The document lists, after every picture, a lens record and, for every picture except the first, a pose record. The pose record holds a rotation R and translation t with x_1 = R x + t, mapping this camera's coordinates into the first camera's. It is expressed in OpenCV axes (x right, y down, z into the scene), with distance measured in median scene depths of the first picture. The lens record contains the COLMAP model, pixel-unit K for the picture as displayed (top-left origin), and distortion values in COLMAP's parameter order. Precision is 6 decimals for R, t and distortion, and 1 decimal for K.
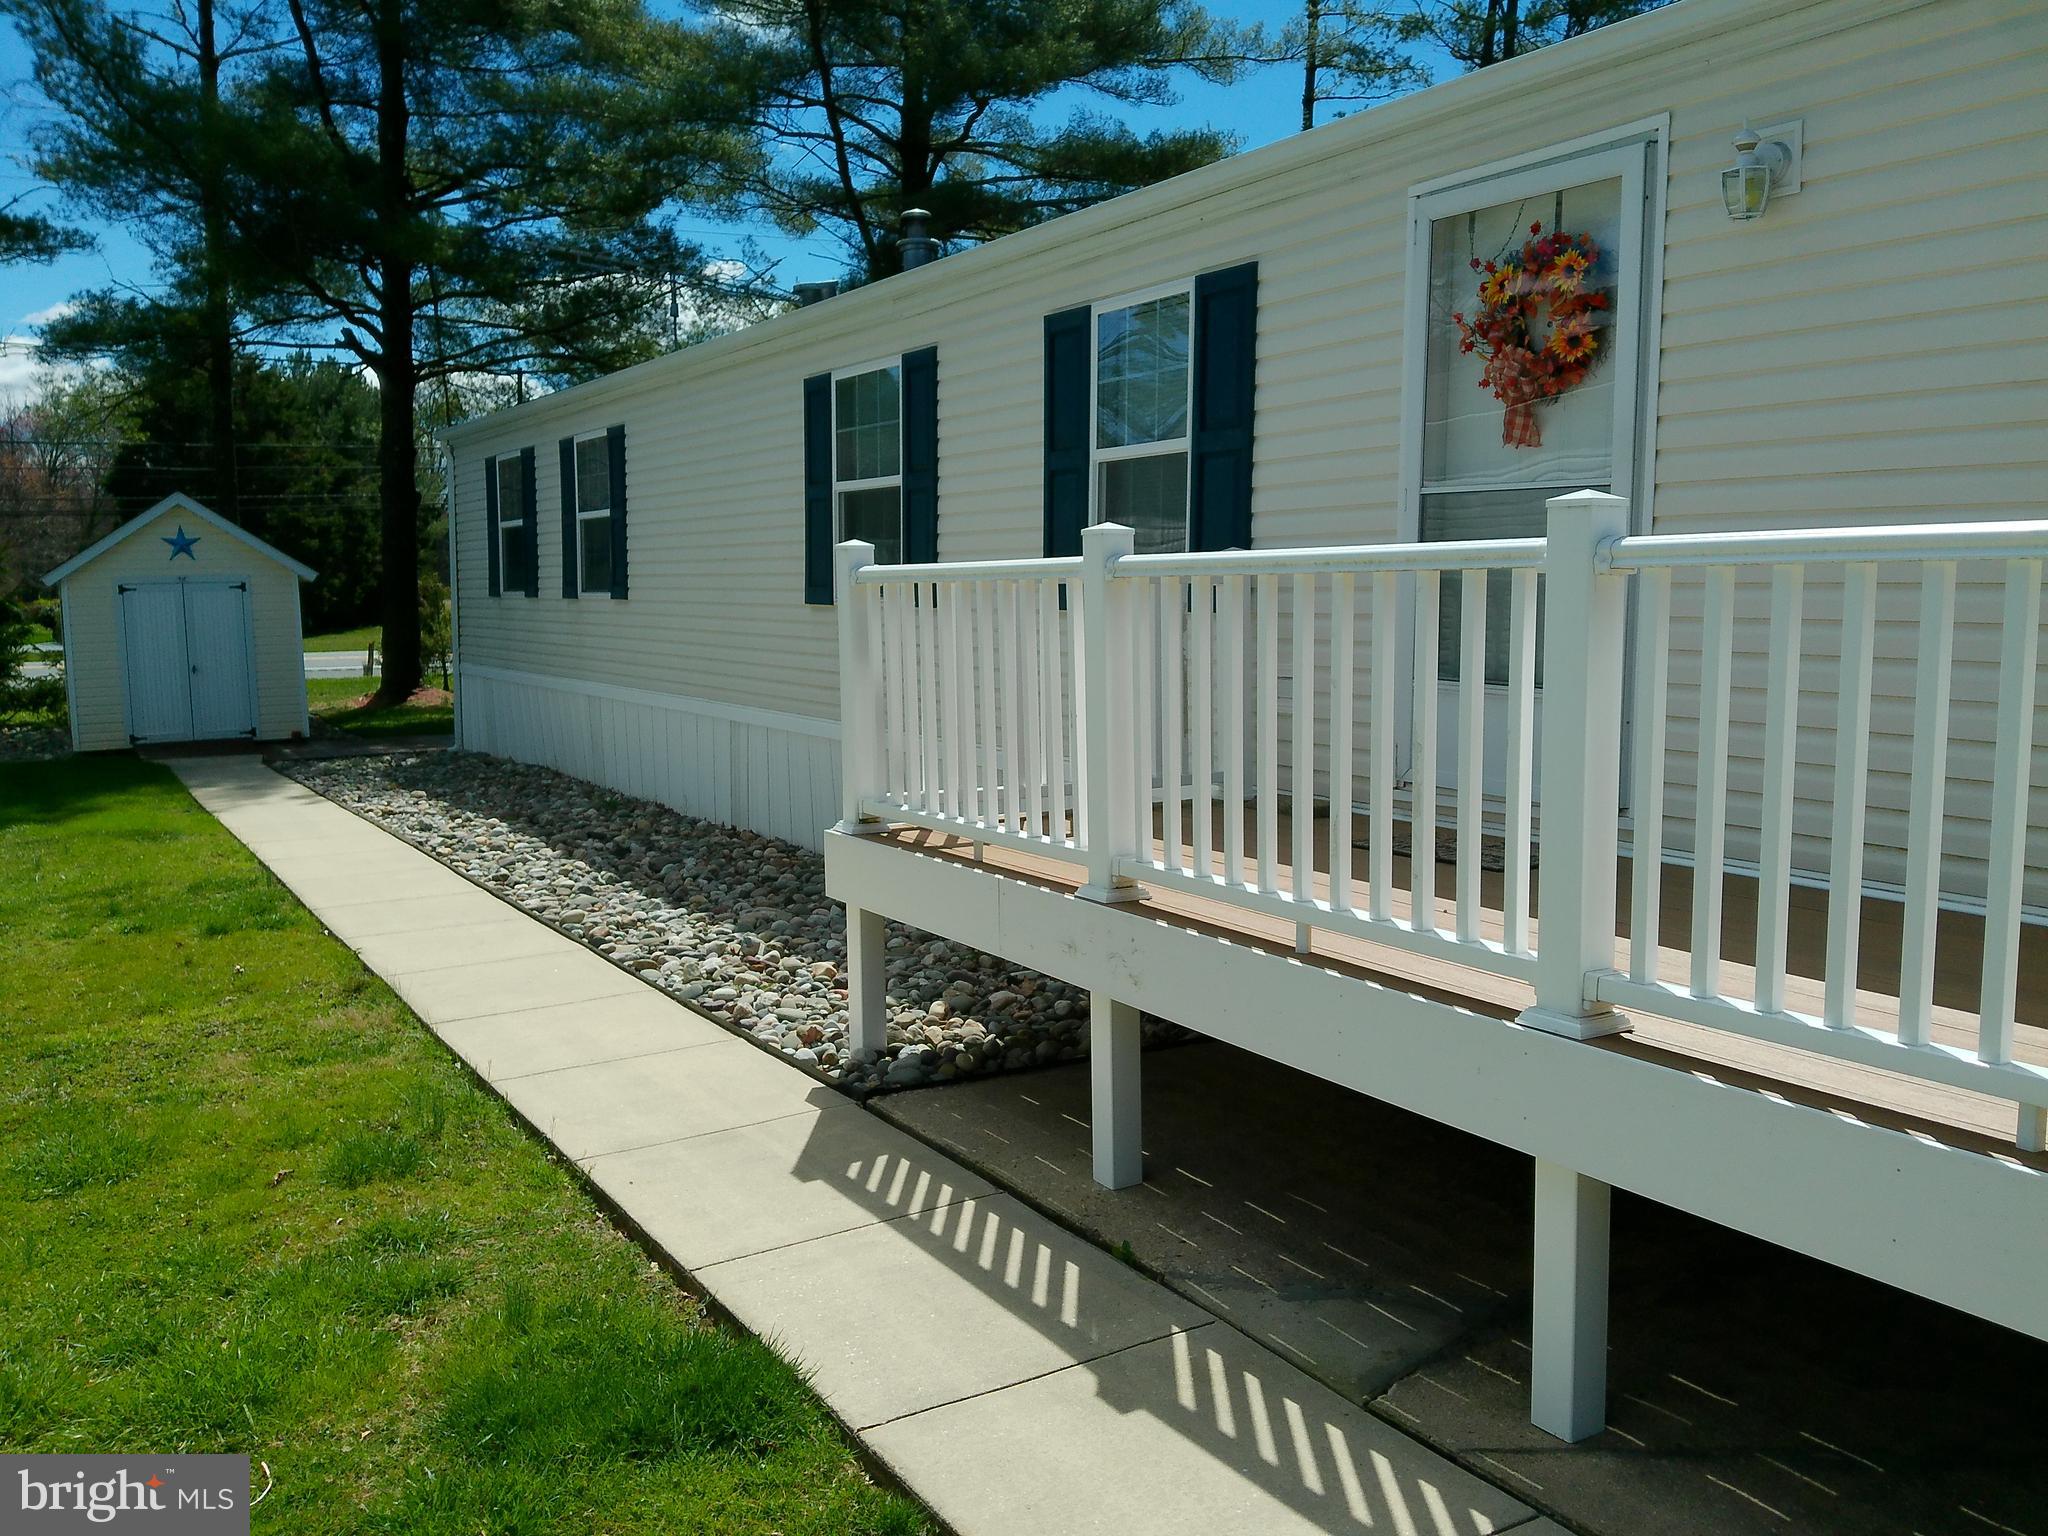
lens RADIAL K [[1676.9, 0, 1047.1], [0, 1676.9, 747.1], [0, 0, 1]] dist [0.114974, -0.238082]
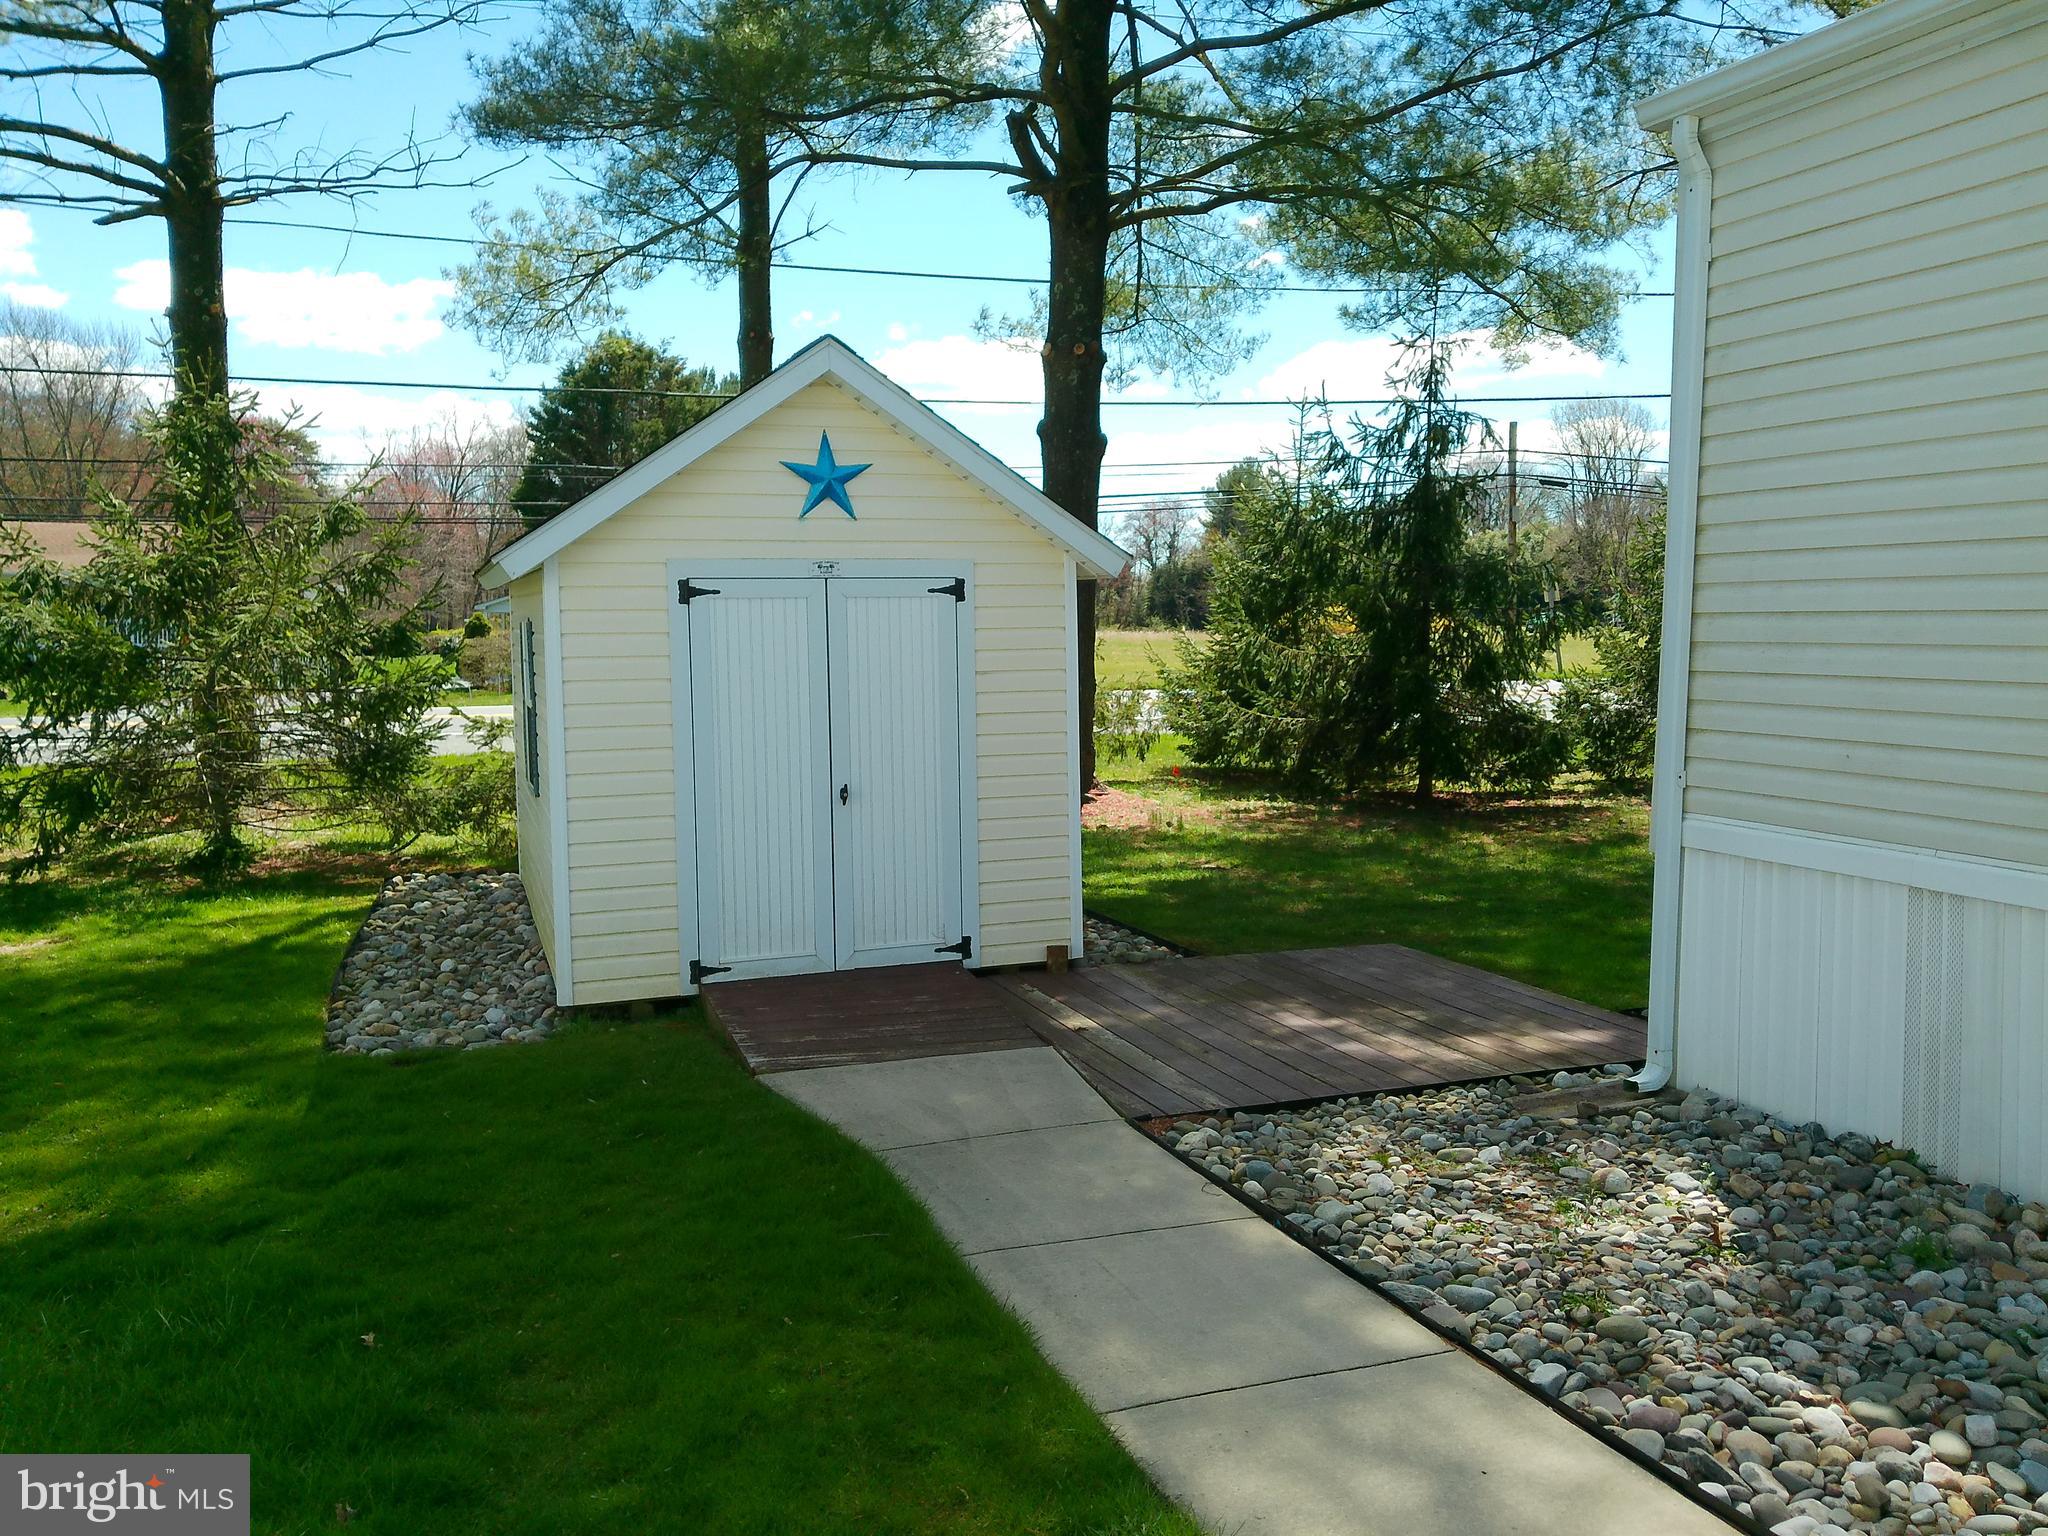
lens RADIAL K [[1681.6, 0, 1031.3], [0, 1681.6, 742.3], [0, 0, 1]] dist [0.103636, -0.193299]
pose [[0.980576, 0.019068, -0.195213, -0.361356], [-0.024153, 0.999427, -0.023699, -0.046944], [0.194649, 0.027953, 0.980475, 0.587437]]
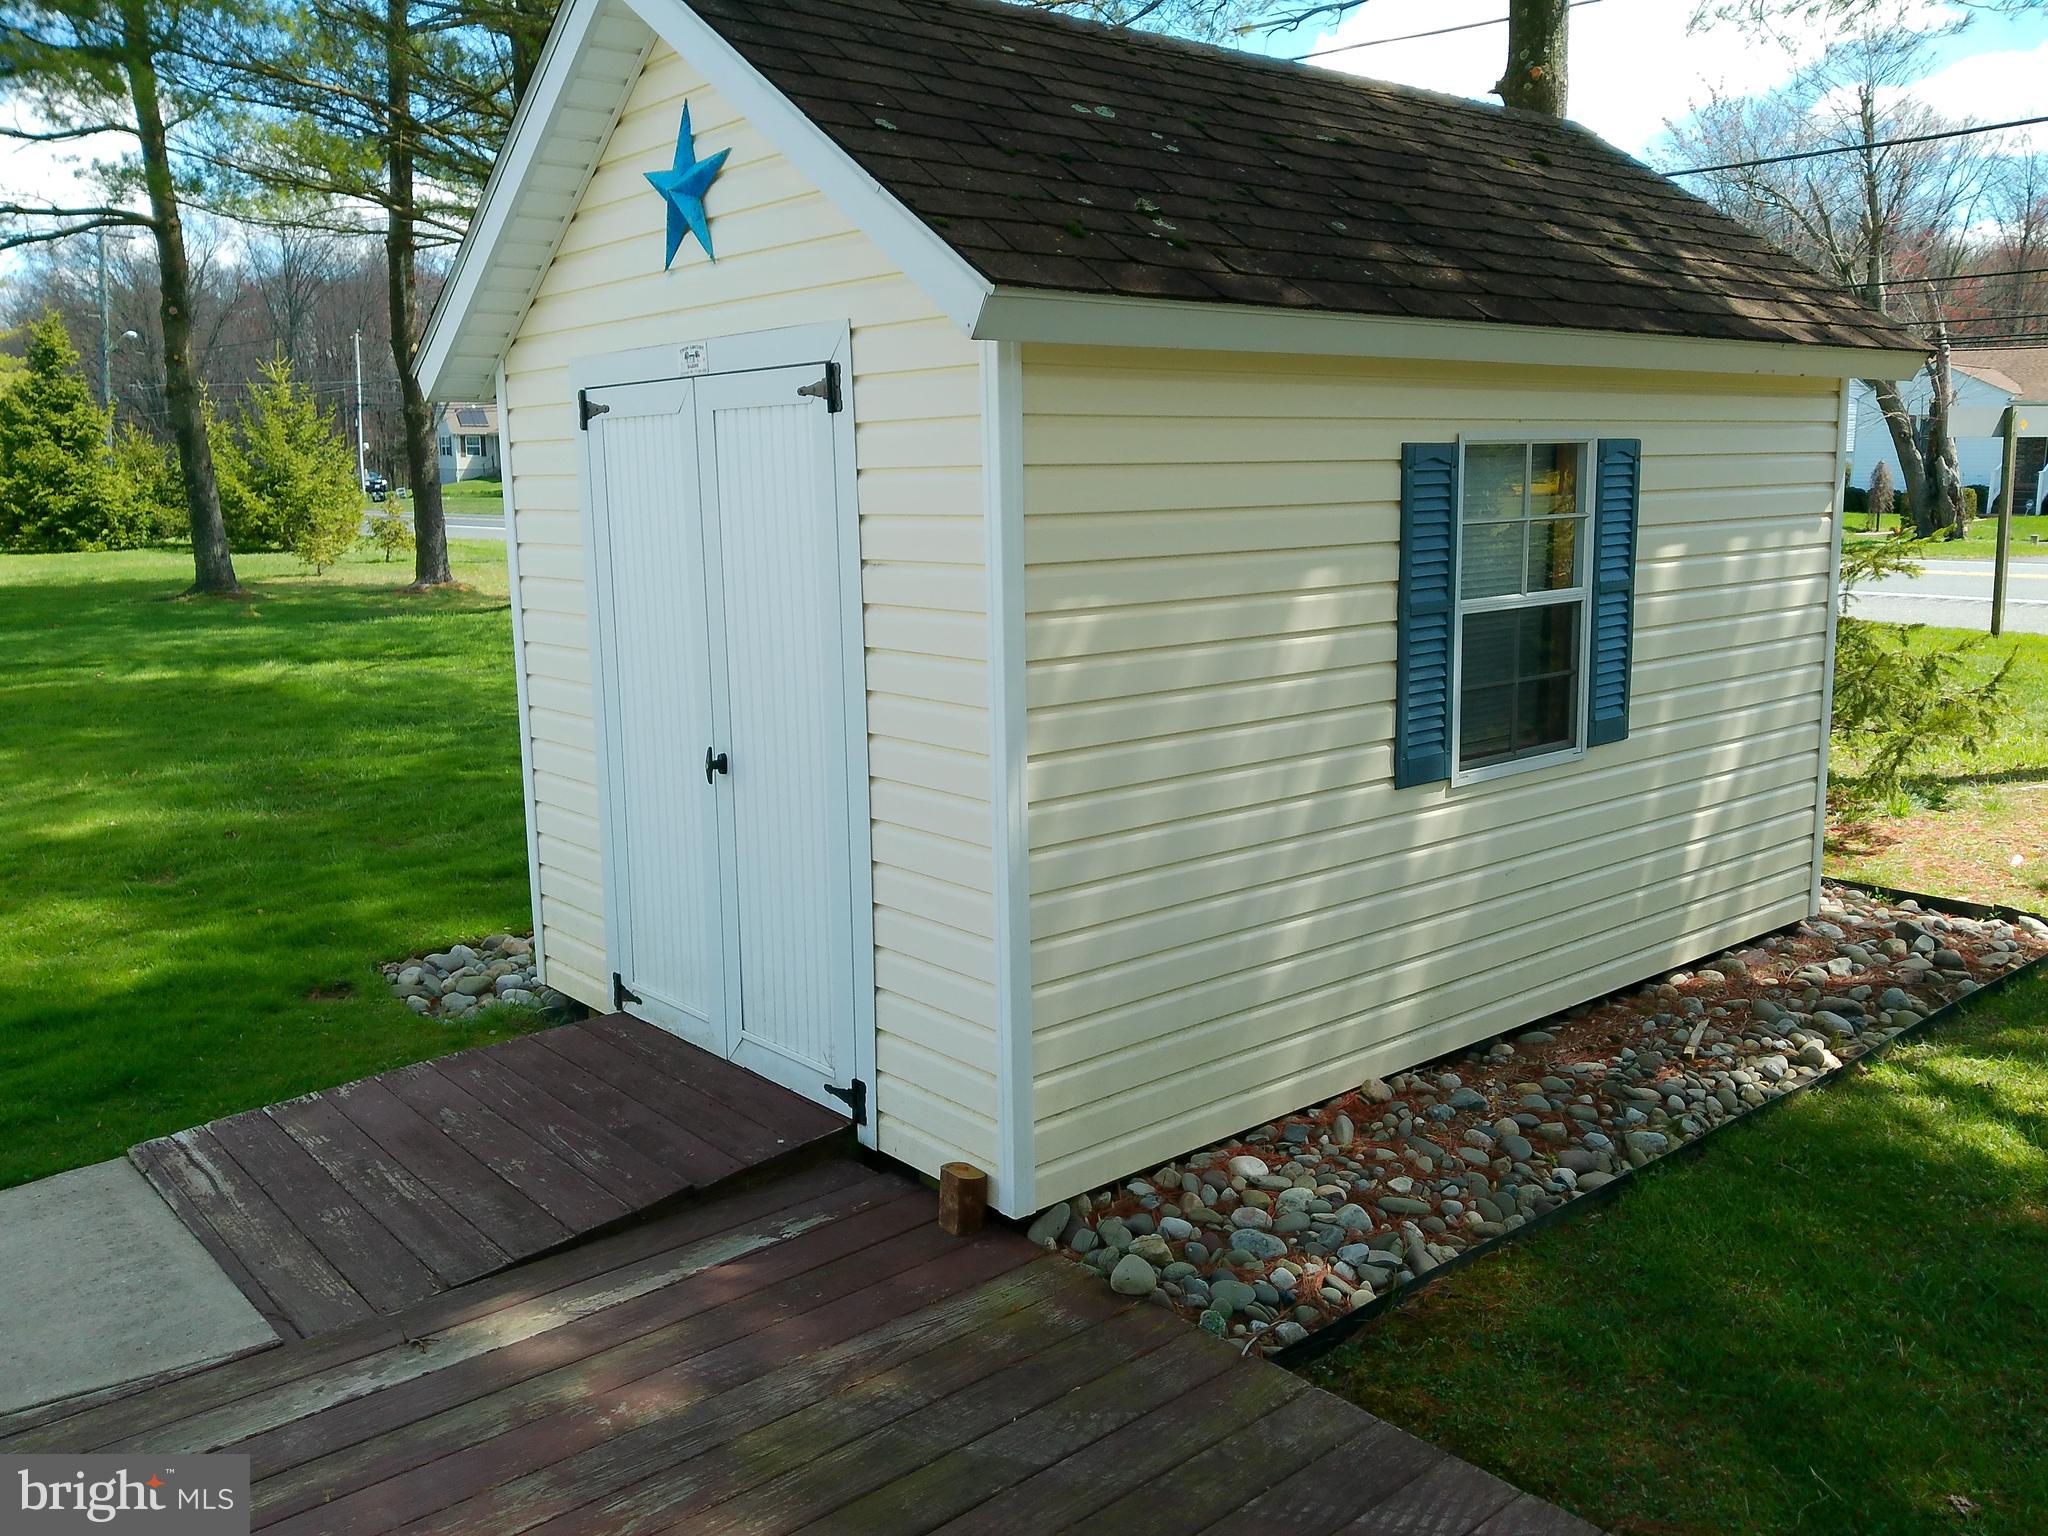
lens RADIAL K [[1681.6, 0, 1031.3], [0, 1681.6, 742.3], [0, 0, 1]] dist [0.103636, -0.193299]
pose [[0.163935, 0.164519, -0.972656, -0.262029], [-0.092598, 0.984208, 0.150866, -0.081821], [0.982116, 0.065334, 0.176580, 0.948828]]
